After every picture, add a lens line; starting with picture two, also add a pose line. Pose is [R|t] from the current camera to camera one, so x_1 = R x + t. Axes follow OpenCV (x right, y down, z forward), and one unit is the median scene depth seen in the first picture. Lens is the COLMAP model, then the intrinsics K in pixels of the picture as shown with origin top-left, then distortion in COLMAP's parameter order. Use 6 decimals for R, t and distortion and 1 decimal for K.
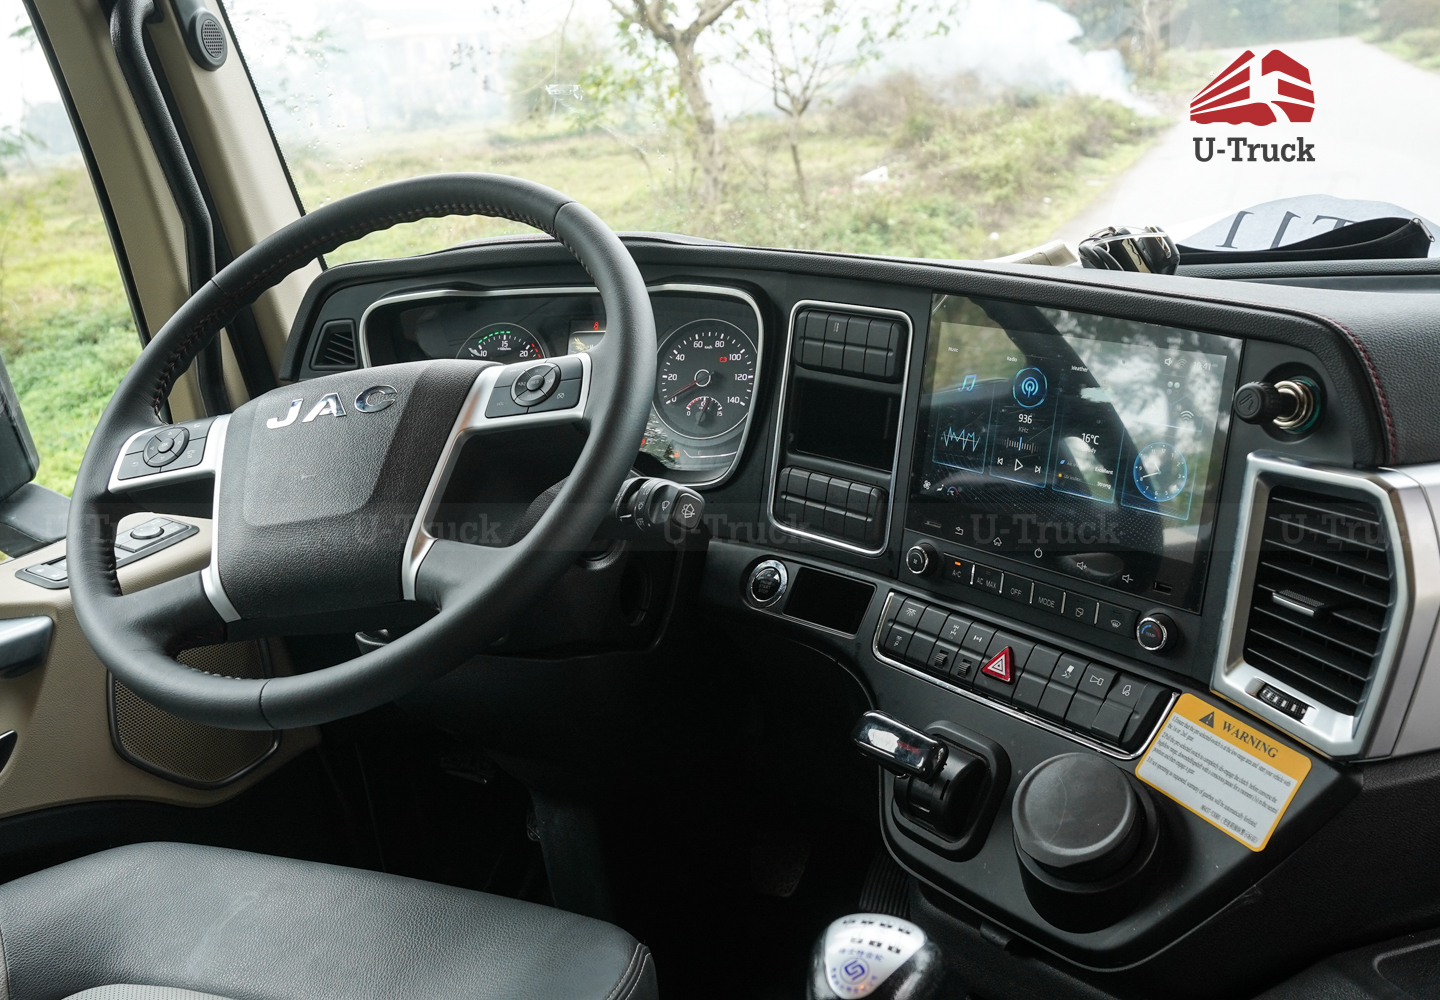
lens RADIAL K [[1279.9, 0, 722.6], [0, 1279.9, 504.4], [0, 0, 1]] dist [-0.019269, 0.000721]
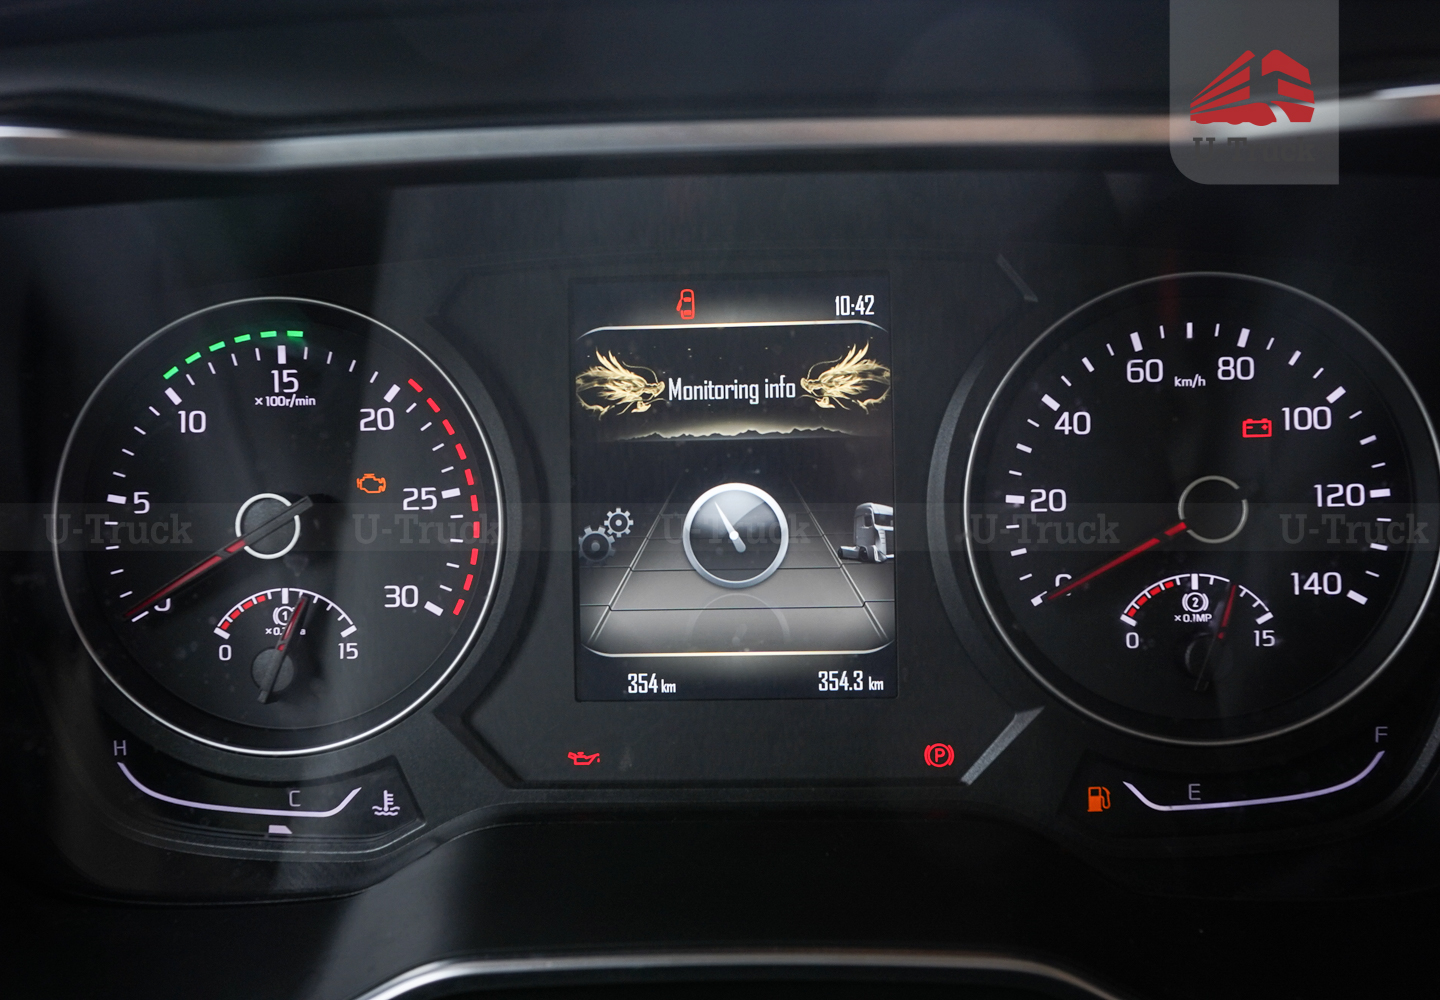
lens RADIAL K [[1112.9, 0, 729.2], [0, 1112.9, 494.0], [0, 0, 1]] dist [-0.010427, 0.009247]
pose [[0.932835, -0.092208, 0.348304, -0.230170], [0.063257, 0.993596, 0.093624, -0.163275], [-0.354707, -0.065303, 0.932694, 1.053886]]
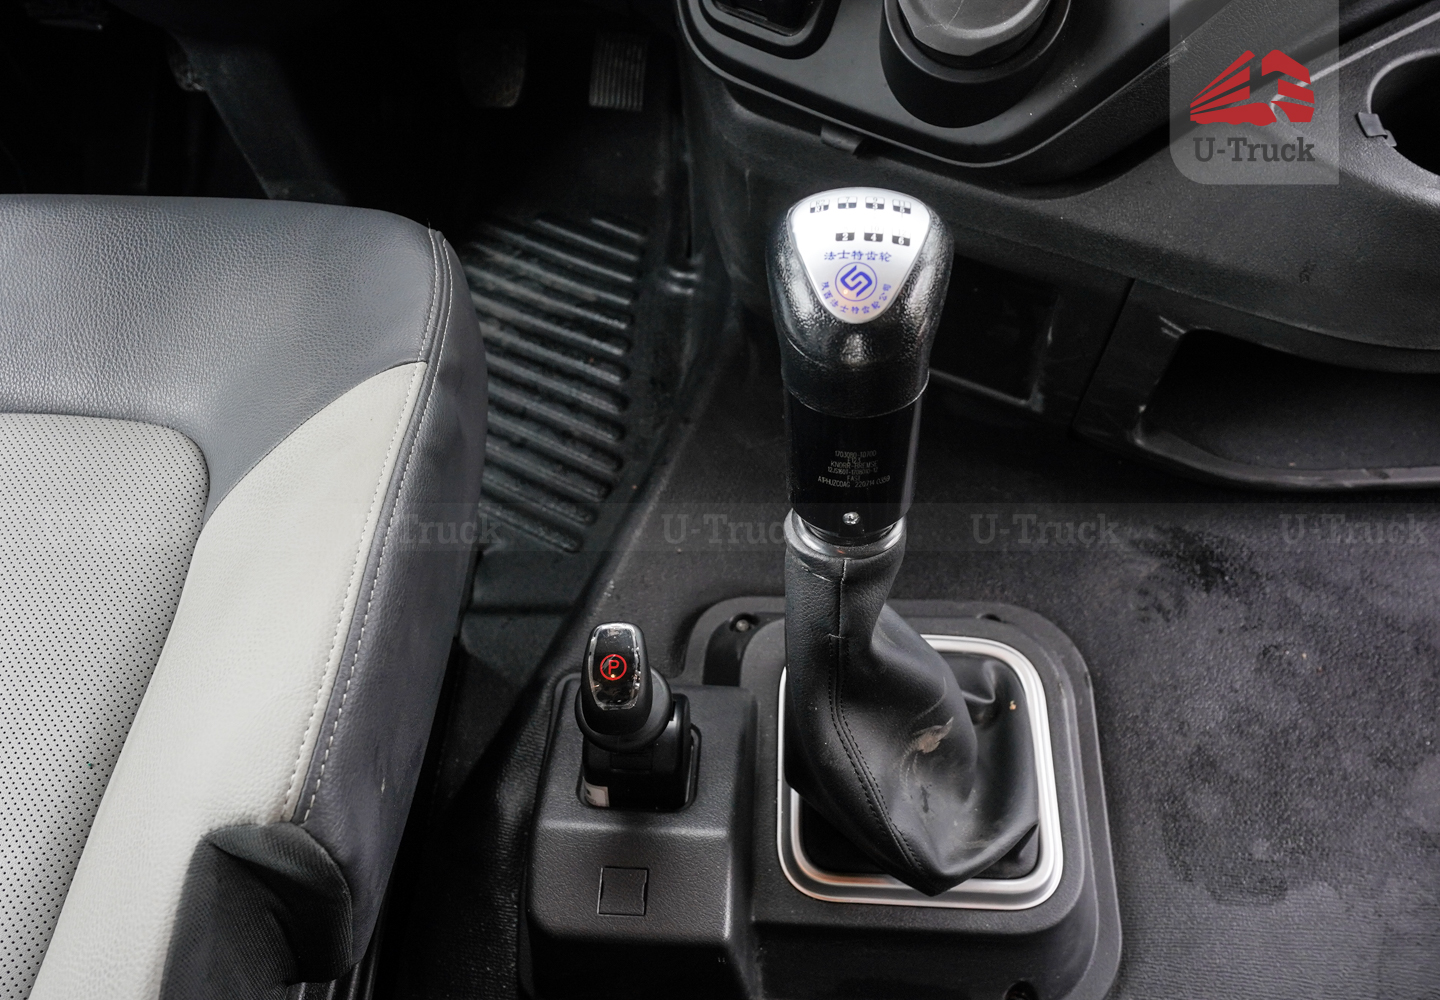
lens RADIAL K [[1112.9, 0, 724.7], [0, 1112.9, 494.9], [0, 0, 1]] dist [-0.010427, 0.009247]
pose [[0.938412, -0.259413, 0.228228, -0.084064], [0.056089, 0.766149, 0.640211, 0.035082], [-0.340936, -0.587980, 0.733514, 0.310181]]
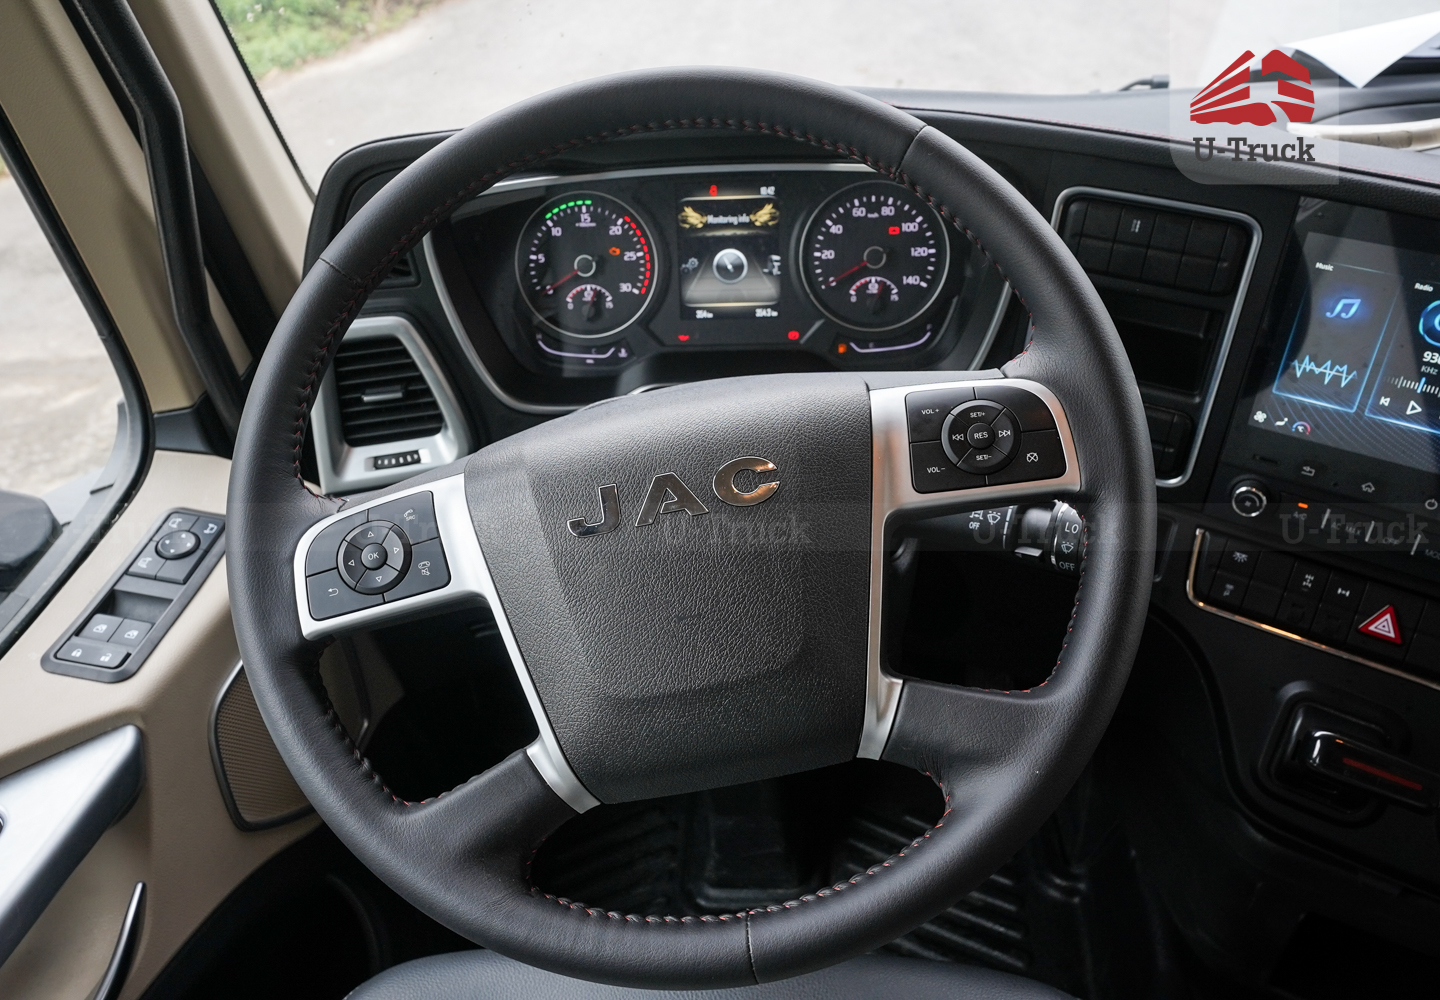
lens RADIAL K [[1112.9, 0, 718.9], [0, 1112.9, 497.5], [0, 0, 1]] dist [-0.010427, 0.009247]
pose [[0.947926, -0.179659, 0.262981, -0.416812], [0.082387, 0.935926, 0.342425, -0.264190], [-0.307650, -0.302927, 0.901990, 0.427428]]
